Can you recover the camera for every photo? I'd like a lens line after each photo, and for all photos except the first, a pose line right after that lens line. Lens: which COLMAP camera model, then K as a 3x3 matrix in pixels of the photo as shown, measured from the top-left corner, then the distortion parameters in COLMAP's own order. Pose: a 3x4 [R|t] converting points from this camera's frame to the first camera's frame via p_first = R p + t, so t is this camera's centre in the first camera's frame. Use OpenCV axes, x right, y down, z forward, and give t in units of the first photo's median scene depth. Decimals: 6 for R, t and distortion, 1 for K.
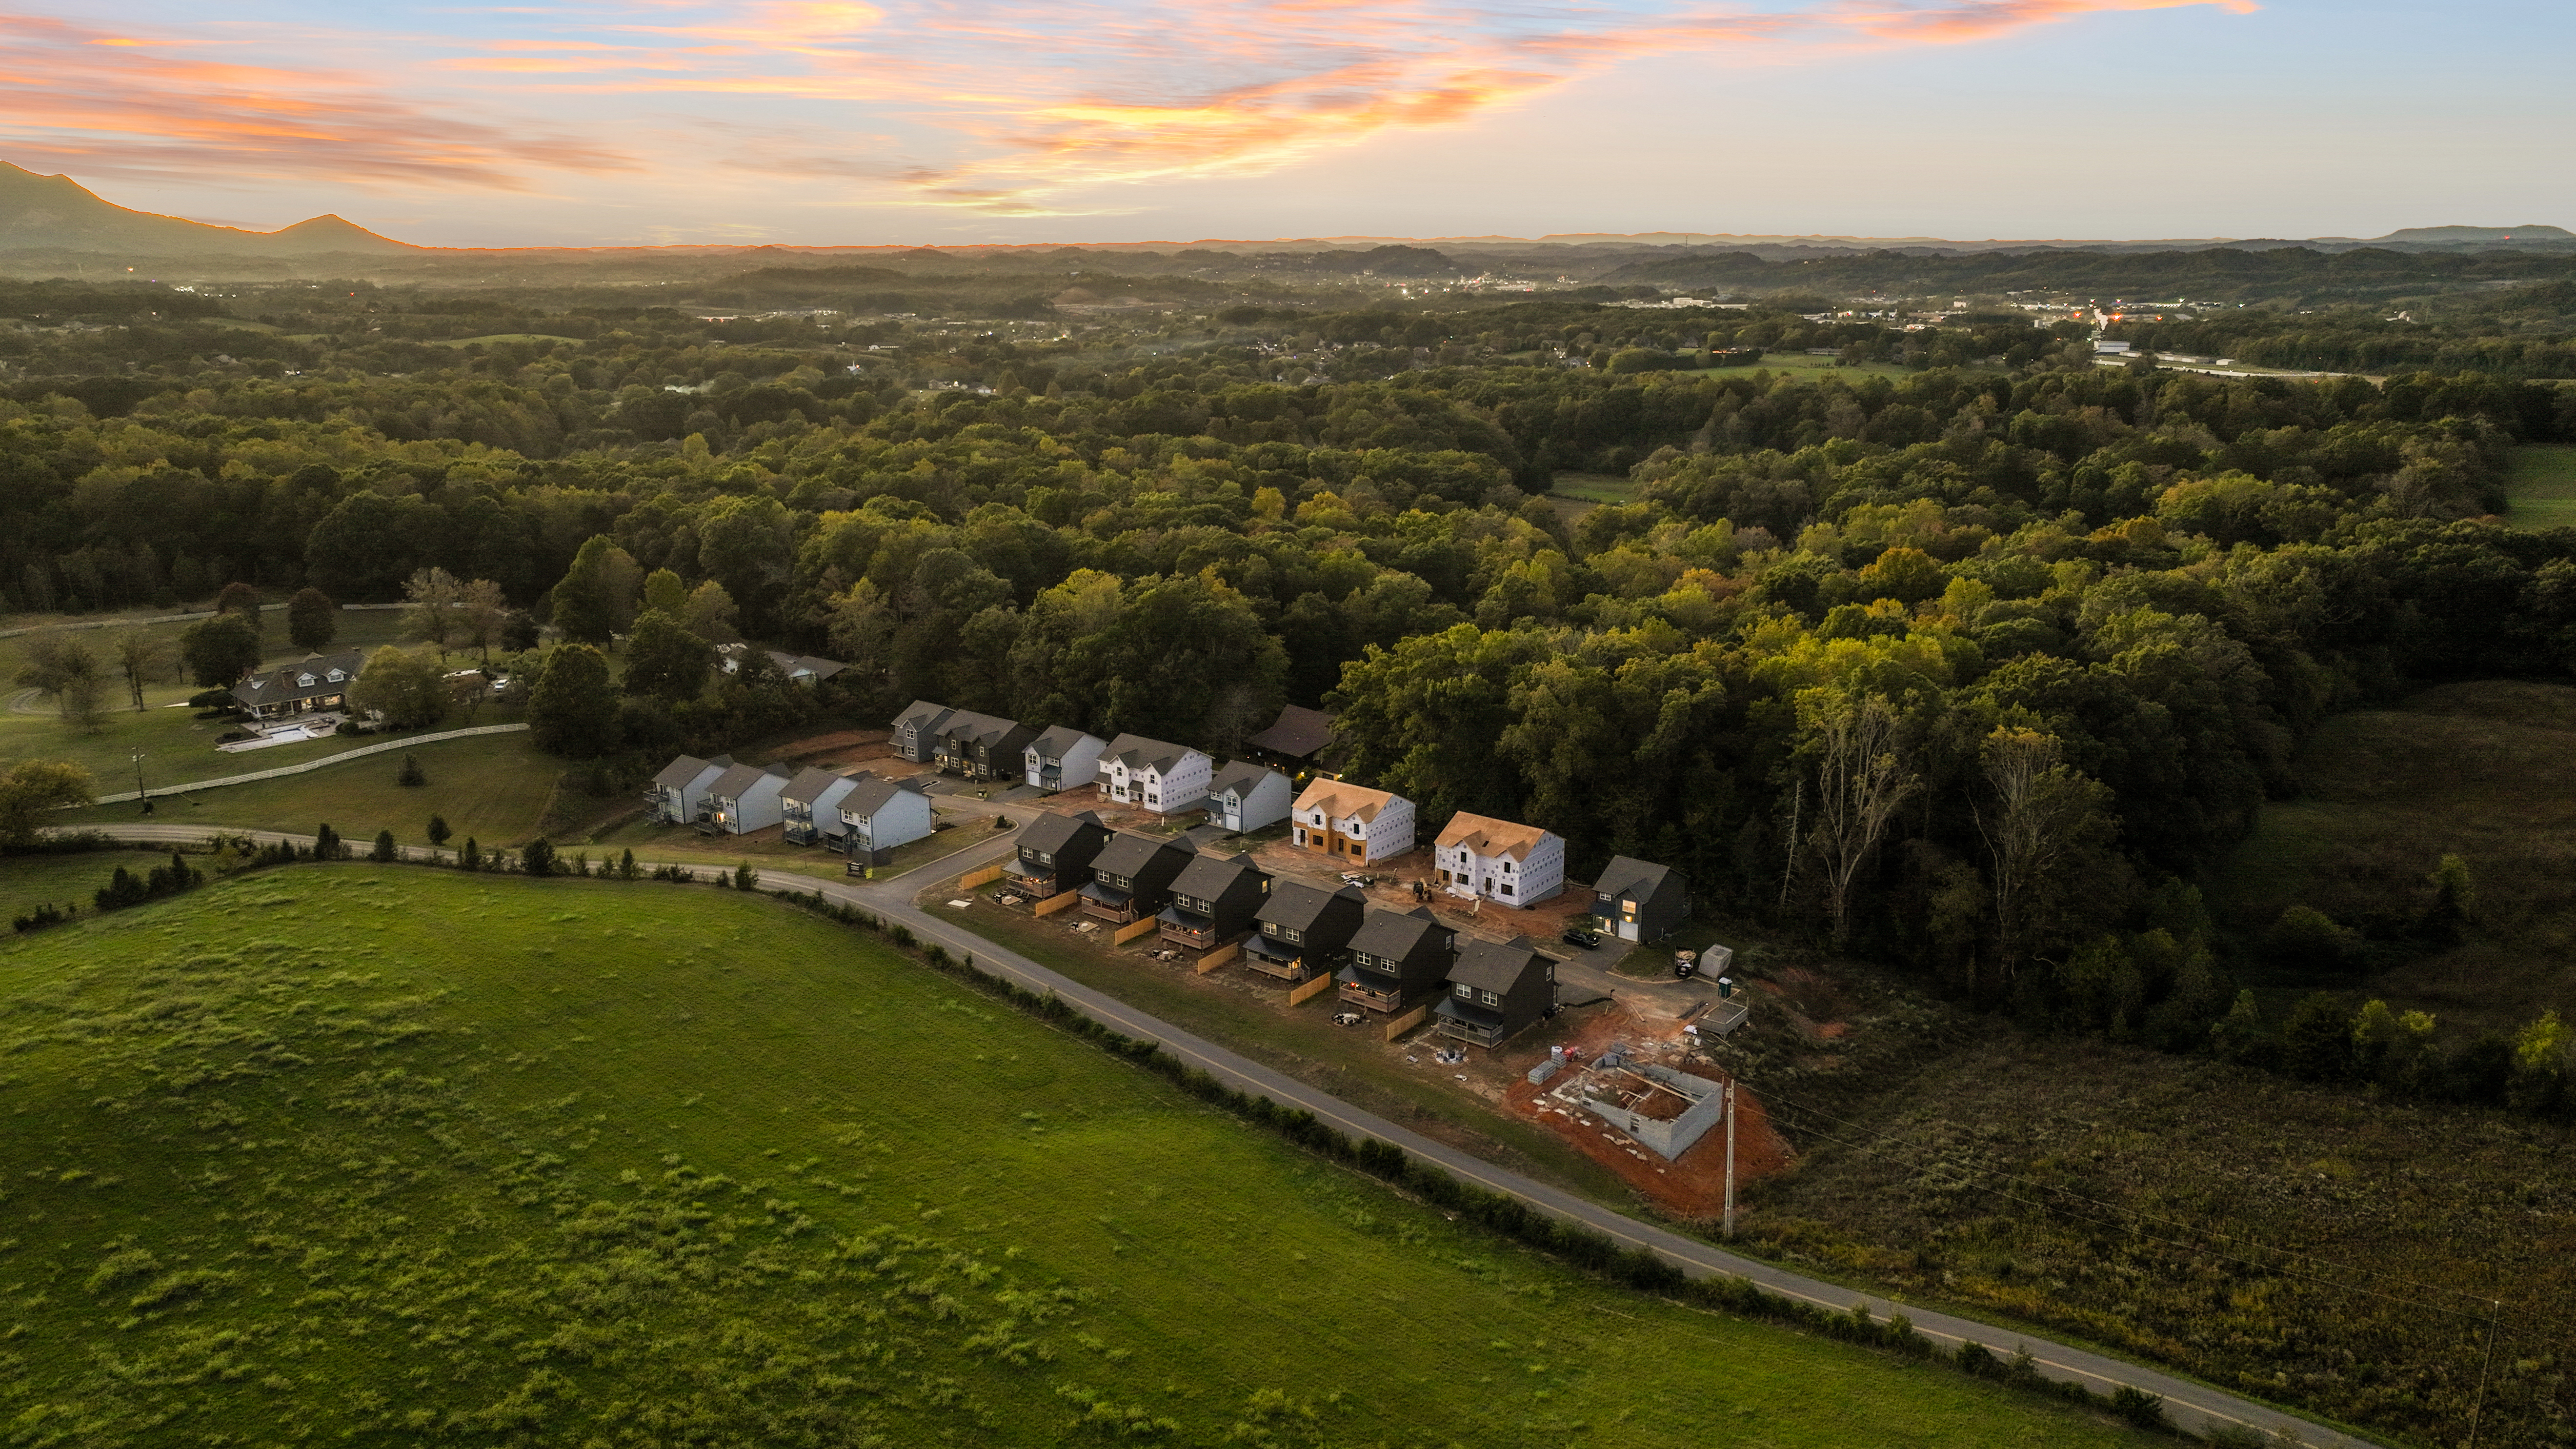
lens RADIAL K [[1807.0, 0, 1293.3], [0, 1807.0, 724.4], [0, 0, 1]] dist [0.006460, 0.007384]
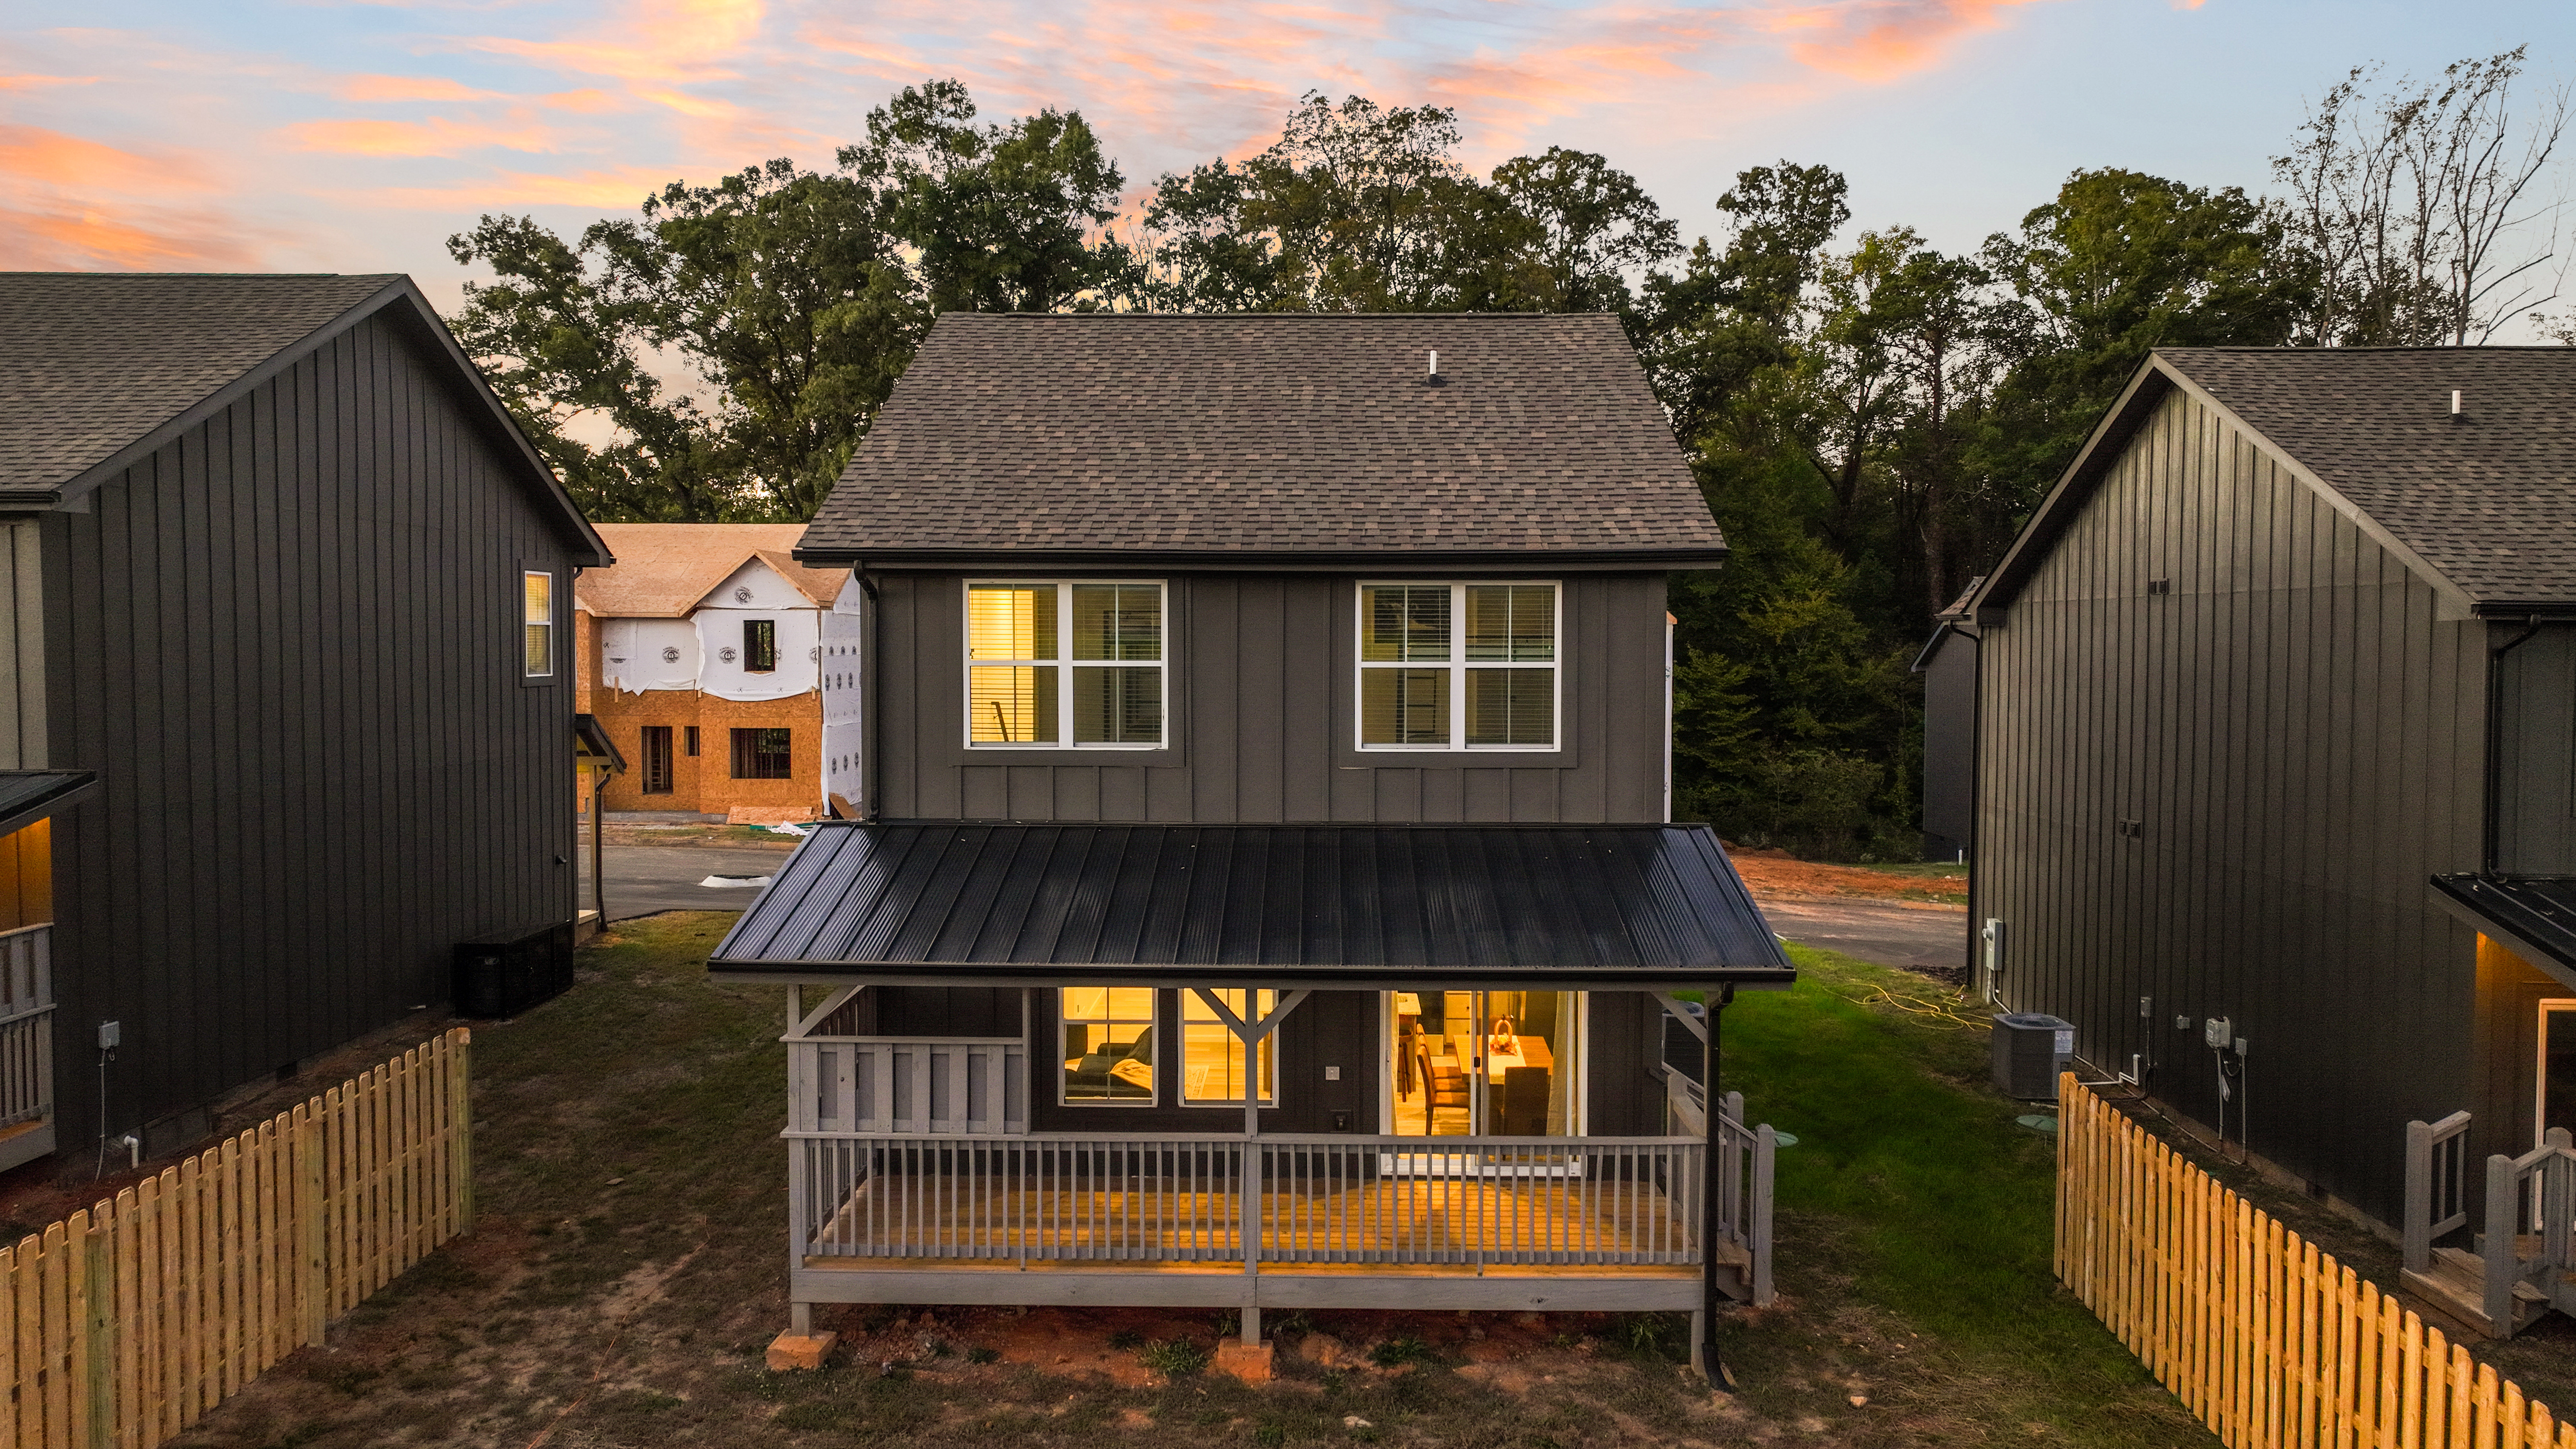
lens RADIAL K [[1807.0, 0, 1292.5], [0, 1807.0, 714.7], [0, 0, 1]] dist [0.006460, 0.007384]
pose [[0.796103, -0.019463, 0.604849, -0.044285], [0.151169, 0.974192, -0.167622, 0.116065], [-0.585977, 0.224879, 0.778499, 0.854762]]
